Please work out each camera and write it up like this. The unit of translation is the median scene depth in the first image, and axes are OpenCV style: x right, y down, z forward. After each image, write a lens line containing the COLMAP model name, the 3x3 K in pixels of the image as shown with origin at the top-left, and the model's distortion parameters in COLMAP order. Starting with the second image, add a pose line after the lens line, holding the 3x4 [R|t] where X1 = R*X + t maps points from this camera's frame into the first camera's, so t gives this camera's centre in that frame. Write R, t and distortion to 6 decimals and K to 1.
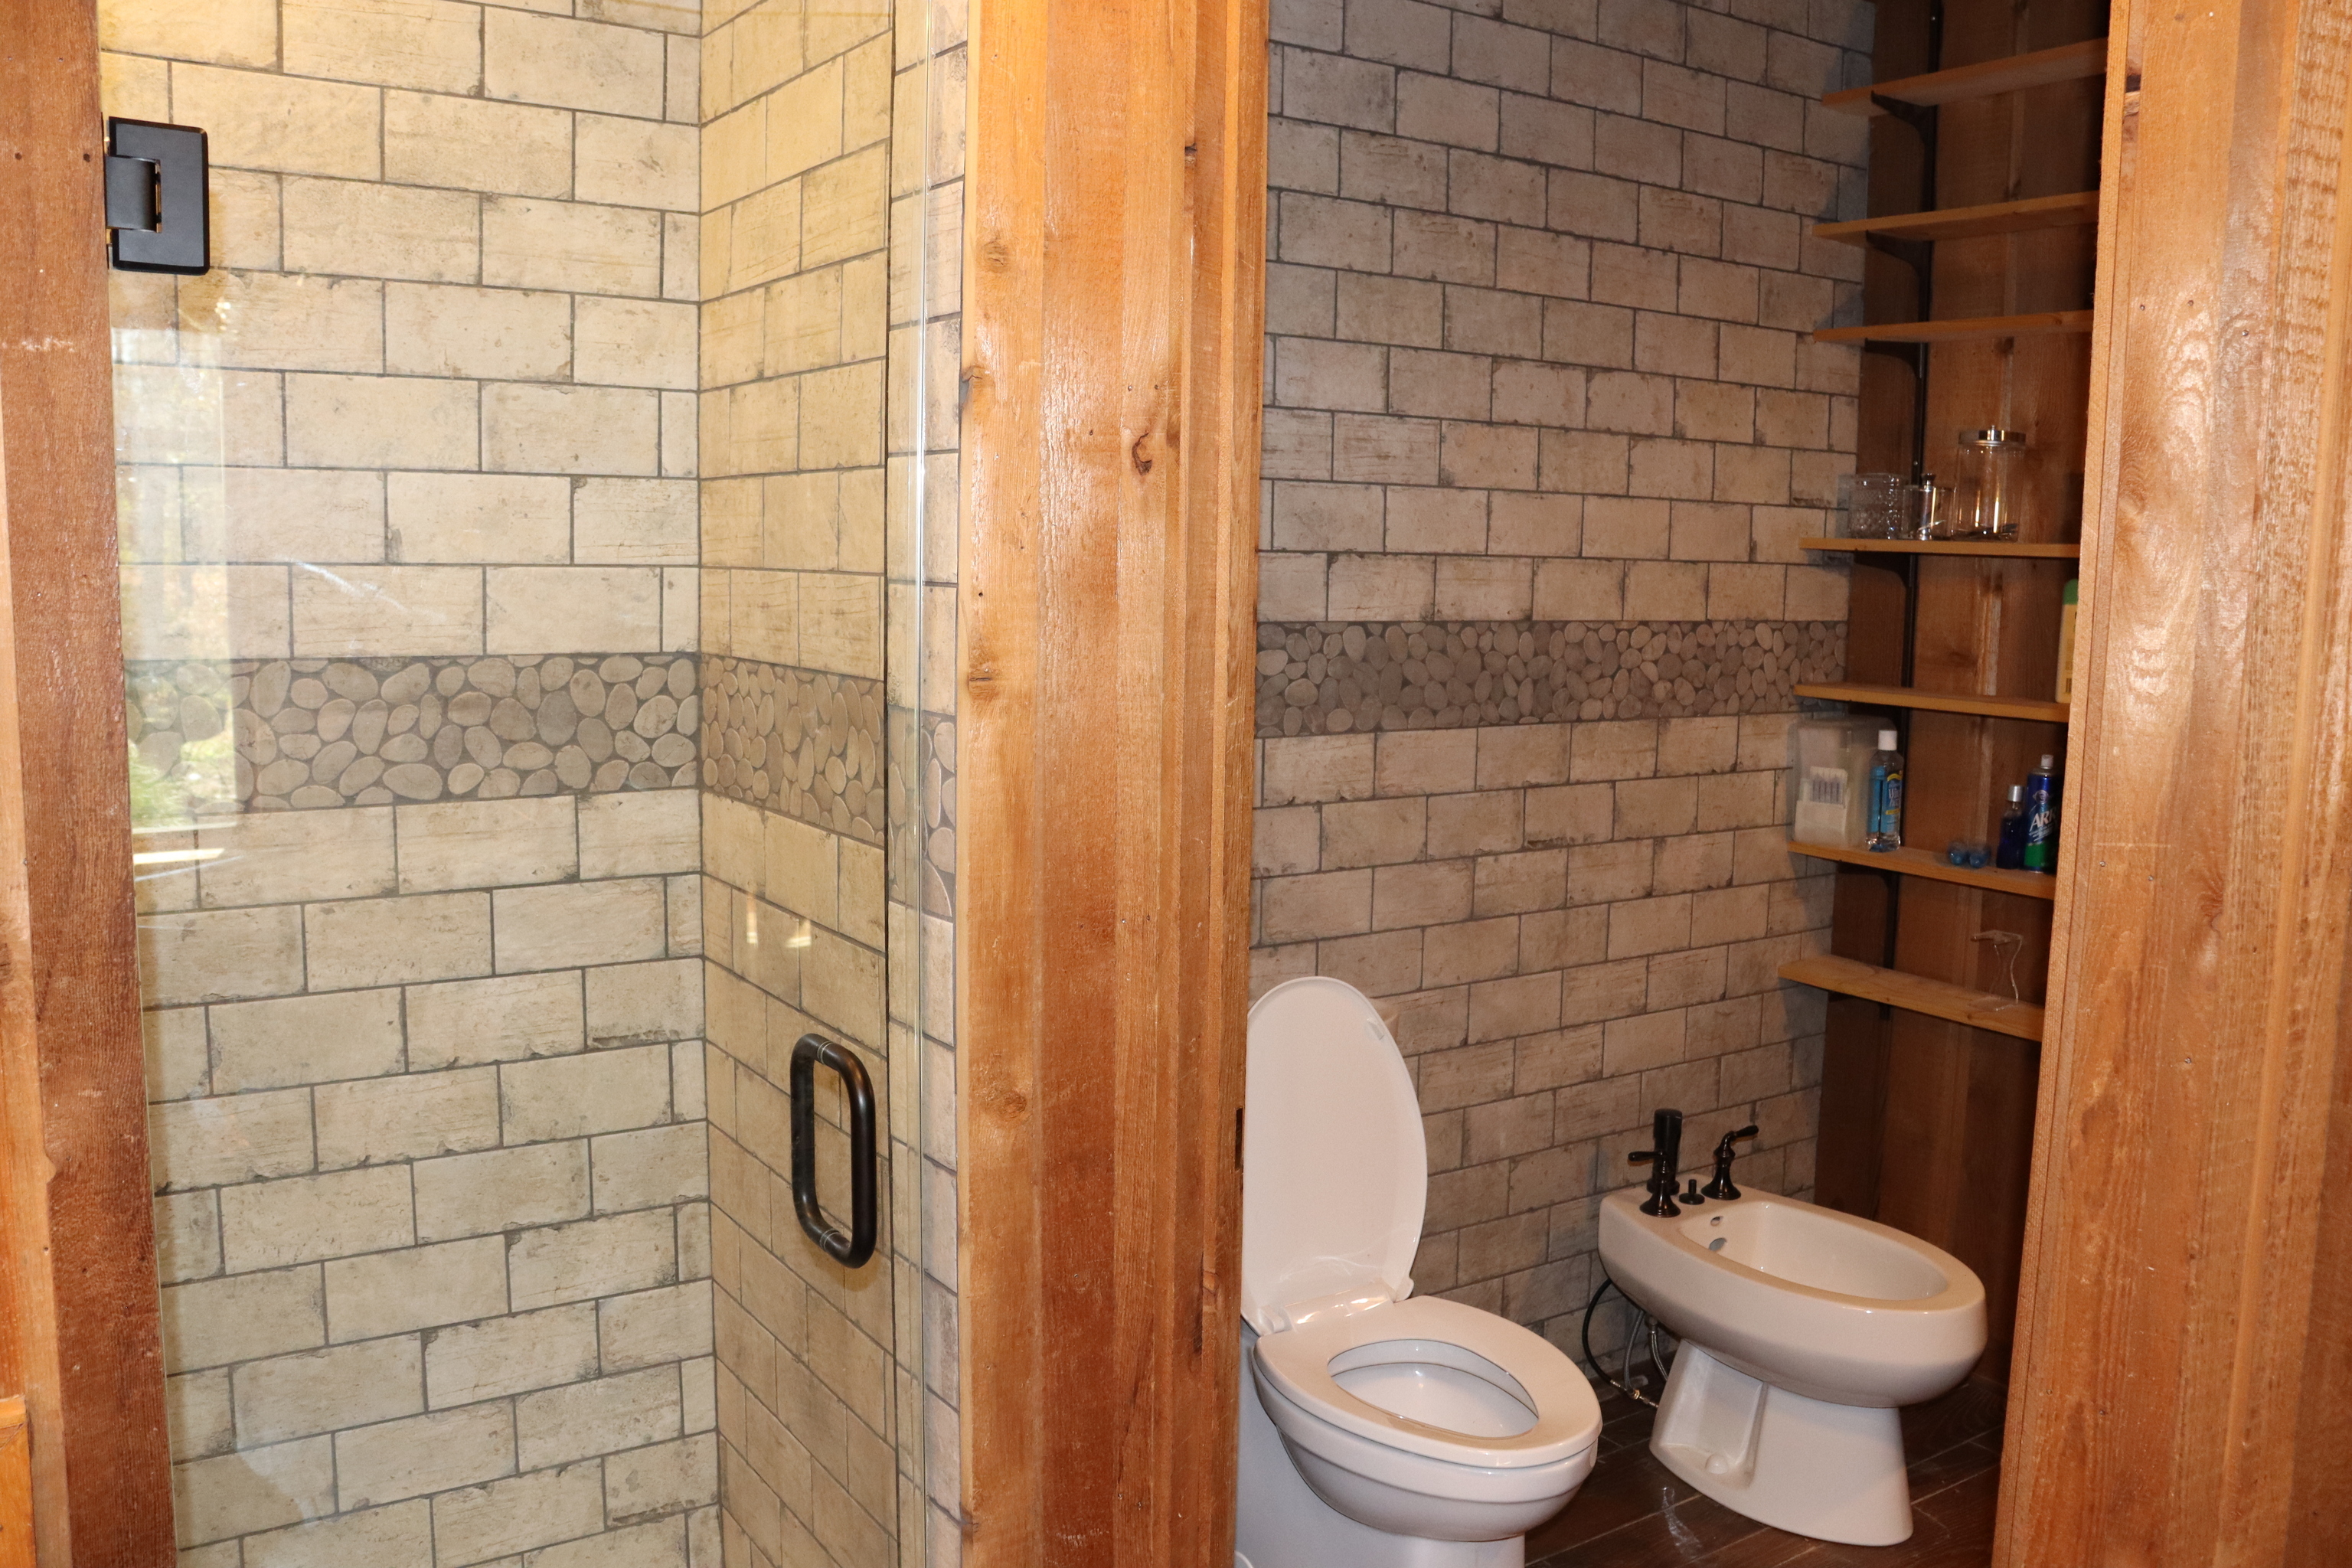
lens RADIAL K [[1964.4, 0, 1197.3], [0, 1964.4, 786.9], [0, 0, 1]] dist [-0.157518, 0.133969]
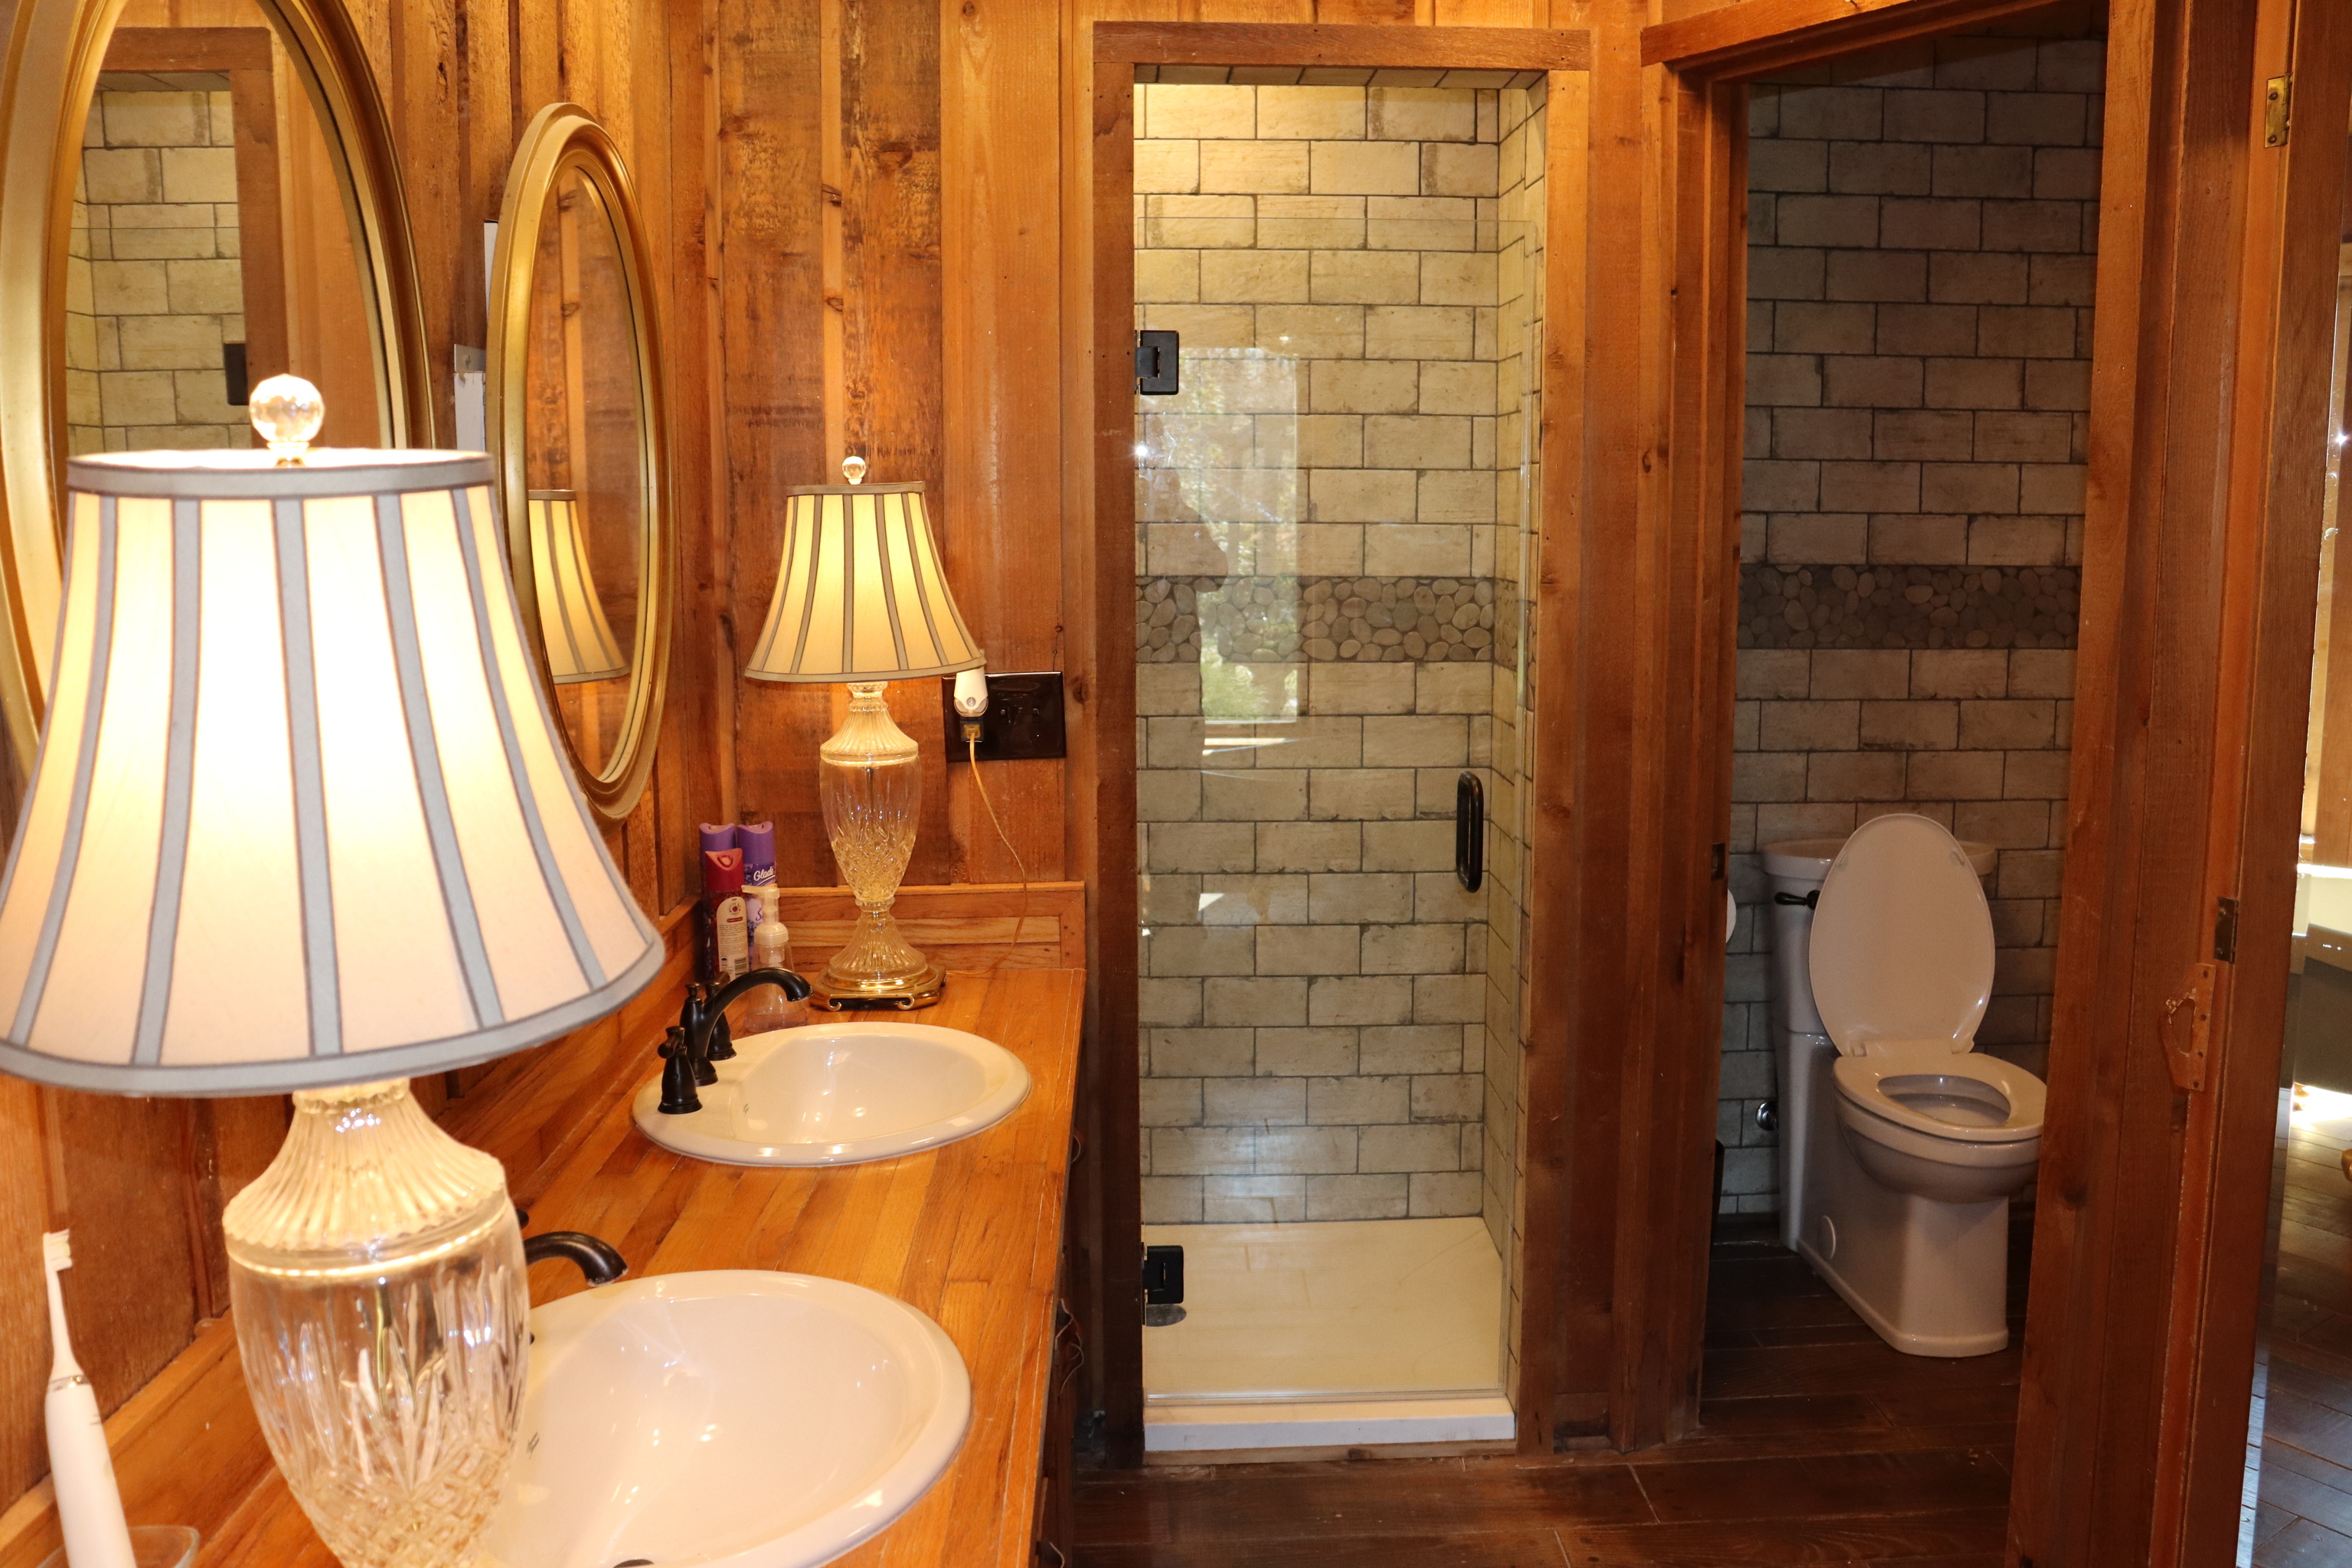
lens RADIAL K [[1964.4, 0, 1174.6], [0, 1964.4, 789.0], [0, 0, 1]] dist [-0.157518, 0.133969]
pose [[0.847754, 0.059258, -0.527069, 0.394629], [-0.047775, 0.998231, 0.035388, 0.063303], [0.528234, -0.004820, 0.849085, -0.532782]]
